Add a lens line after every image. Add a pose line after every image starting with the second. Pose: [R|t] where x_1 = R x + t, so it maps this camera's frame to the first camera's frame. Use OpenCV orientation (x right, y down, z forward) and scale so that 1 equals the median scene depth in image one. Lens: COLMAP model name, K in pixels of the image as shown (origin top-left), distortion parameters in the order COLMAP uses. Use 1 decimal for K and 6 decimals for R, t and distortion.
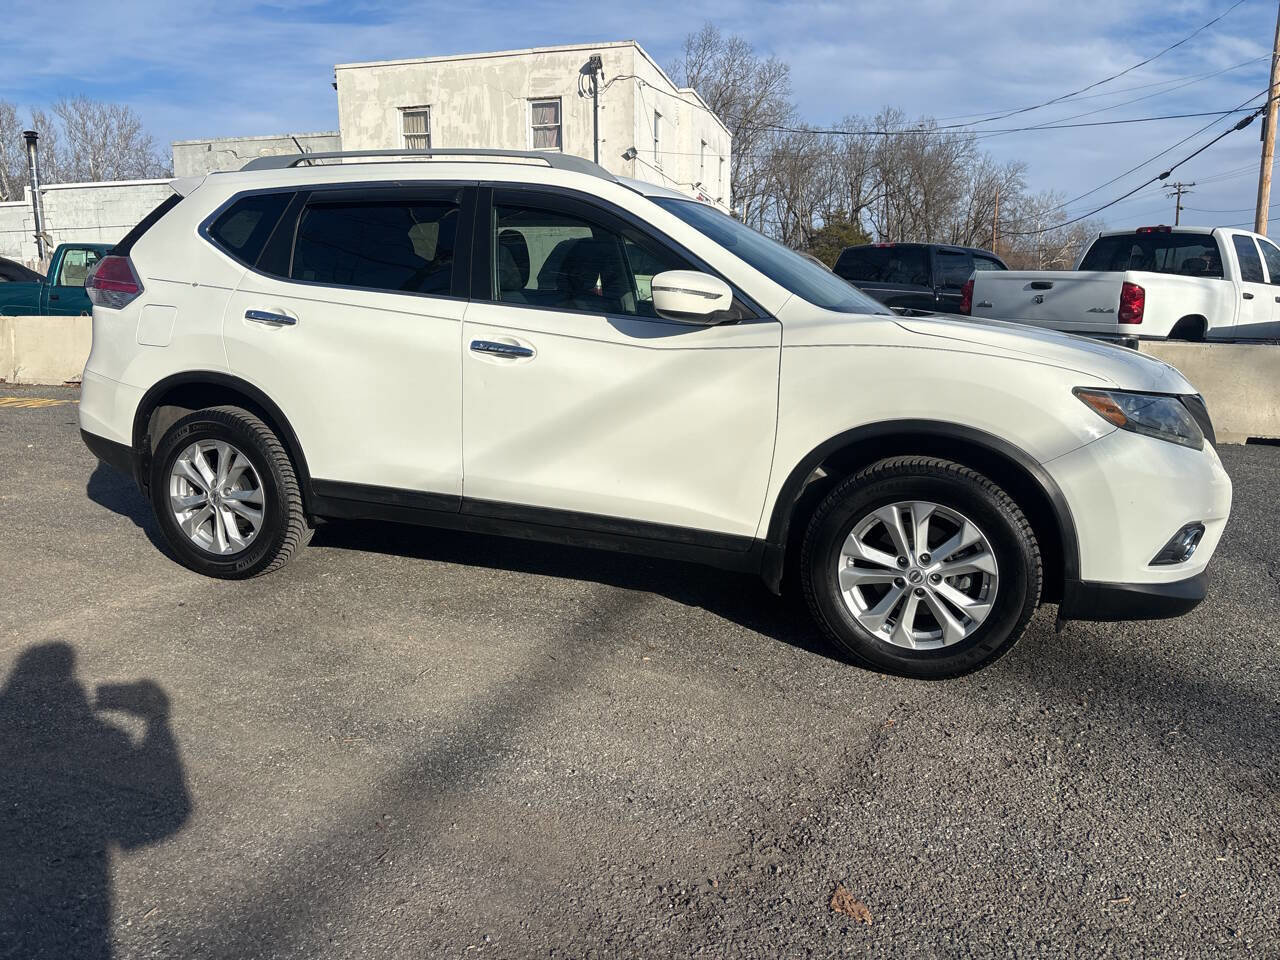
lens RADIAL K [[954.1, 0, 628.5], [0, 954.1, 475.5], [0, 0, 1]] dist [0.011678, -0.007980]
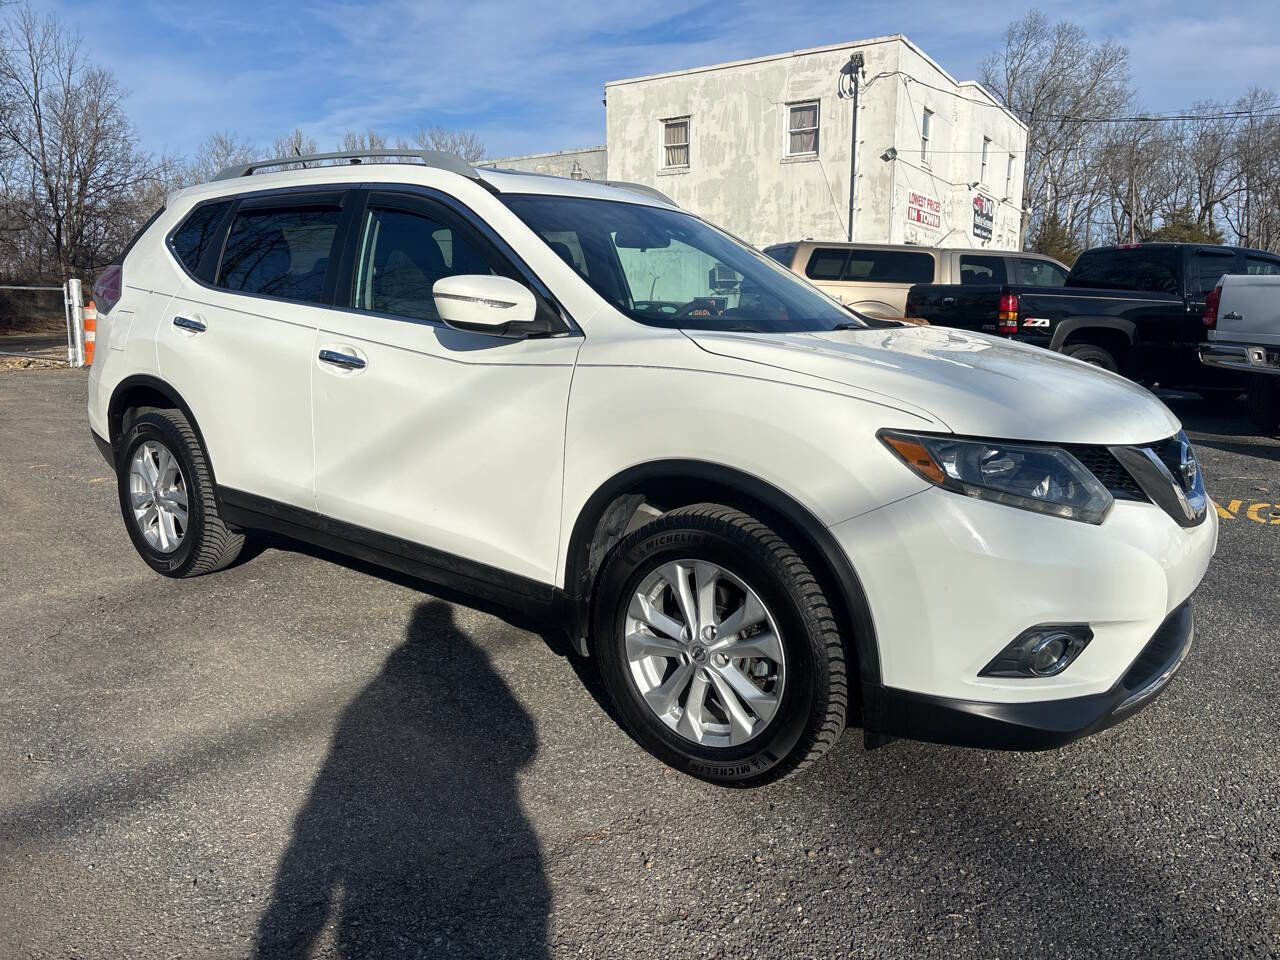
lens RADIAL K [[955.6, 0, 625.2], [0, 955.6, 473.8], [0, 0, 1]] dist [0.013034, 0.005925]
pose [[0.952212, 0.056984, -0.300074, 0.125856], [-0.060209, 0.998185, -0.001503, -0.010746], [0.299444, 0.019499, 0.953915, 0.055438]]
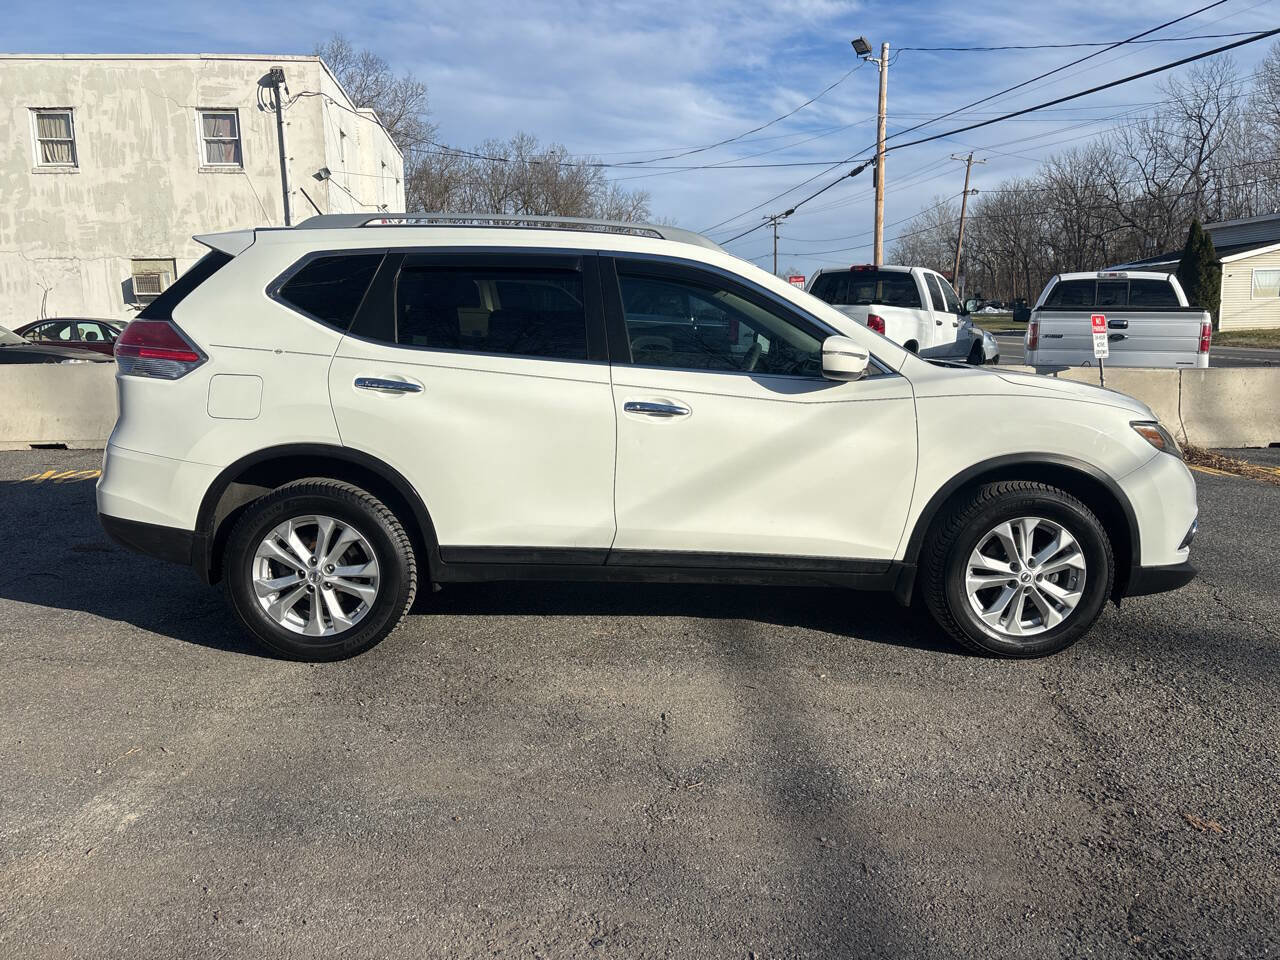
lens RADIAL K [[947.1, 0, 640.0], [0, 947.1, 480.0], [0, 0, 1]] dist [0.057824, -0.062881]
pose [[0.929527, -0.072746, 0.361507, -0.162435], [0.077851, 0.996965, 0.000444, -0.016231], [-0.360442, 0.027730, 0.932369, 0.003180]]
